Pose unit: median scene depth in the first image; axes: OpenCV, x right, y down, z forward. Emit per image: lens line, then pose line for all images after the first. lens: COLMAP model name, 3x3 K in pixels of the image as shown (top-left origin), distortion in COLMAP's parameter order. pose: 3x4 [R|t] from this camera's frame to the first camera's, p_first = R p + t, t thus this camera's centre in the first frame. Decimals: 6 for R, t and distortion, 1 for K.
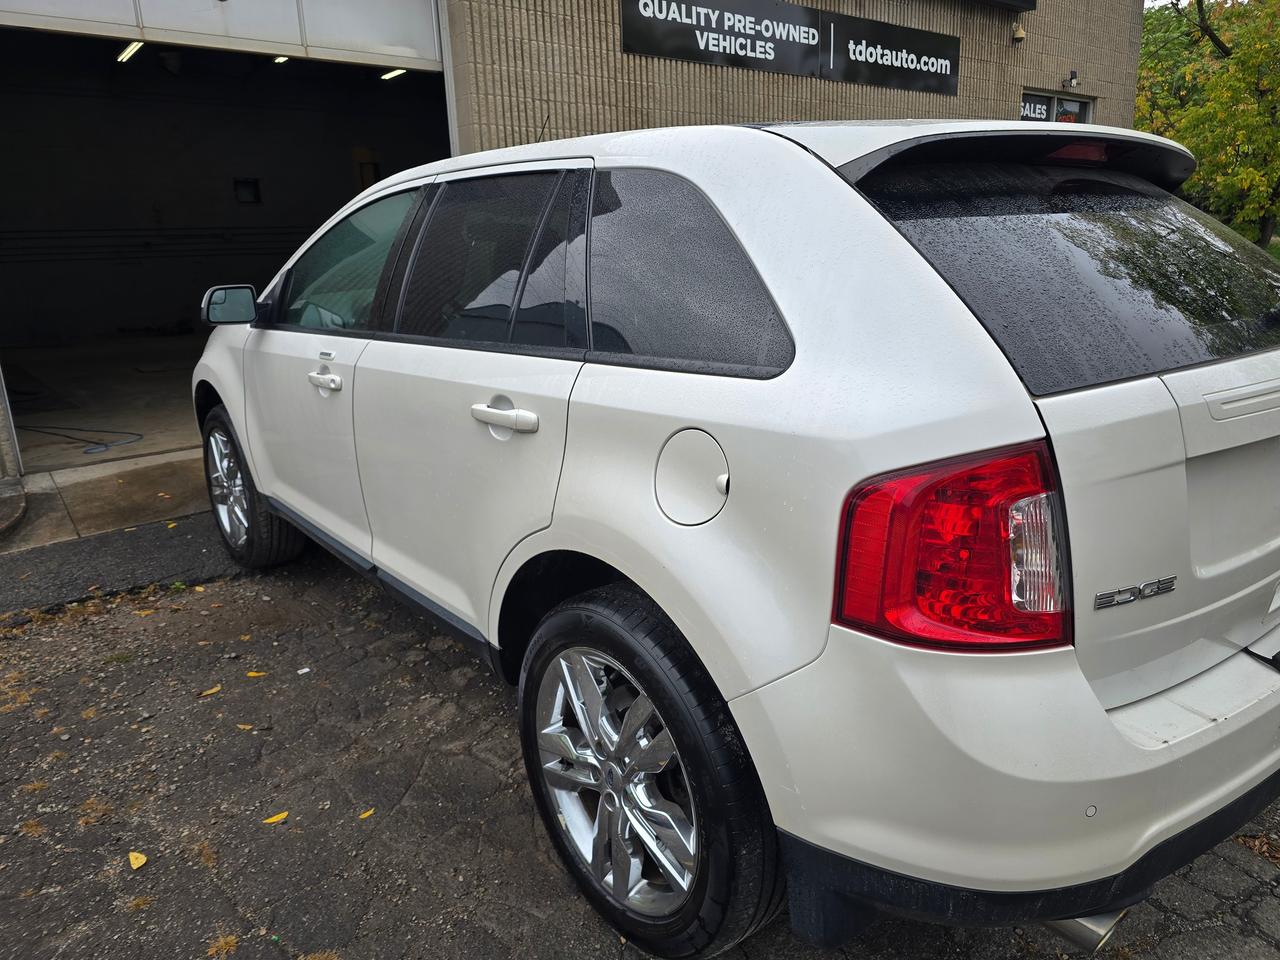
lens RADIAL K [[870.3, 0, 636.3], [0, 870.3, 479.6], [0, 0, 1]] dist [0.041753, -0.031074]
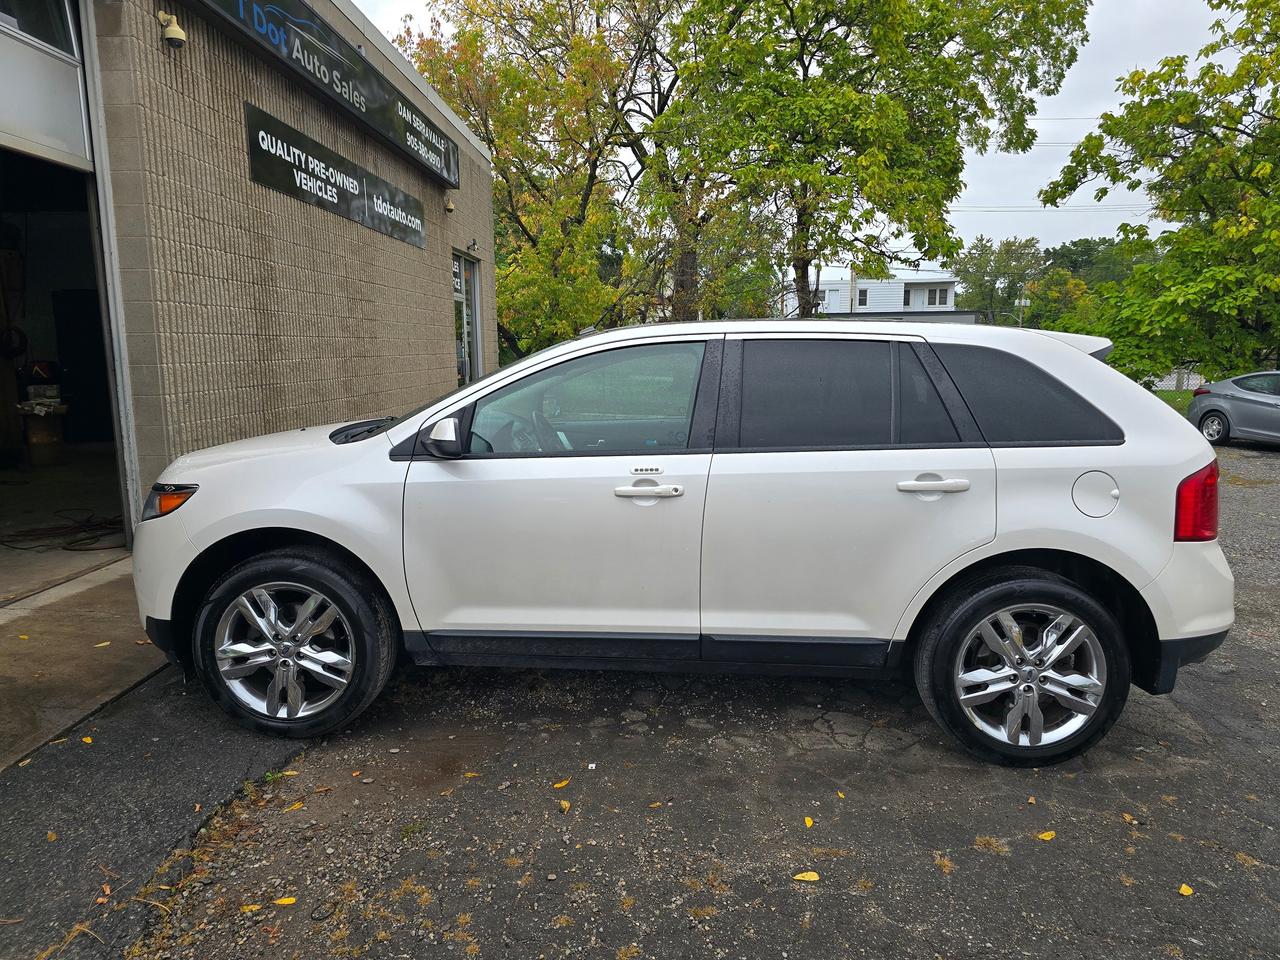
lens RADIAL K [[870.3, 0, 630.5], [0, 870.3, 485.6], [0, 0, 1]] dist [0.041753, -0.031074]
pose [[0.664673, -0.087275, 0.742020, -0.523704], [0.179601, 0.982696, -0.045297, -0.029661], [-0.725226, 0.163376, 0.668846, 0.090869]]
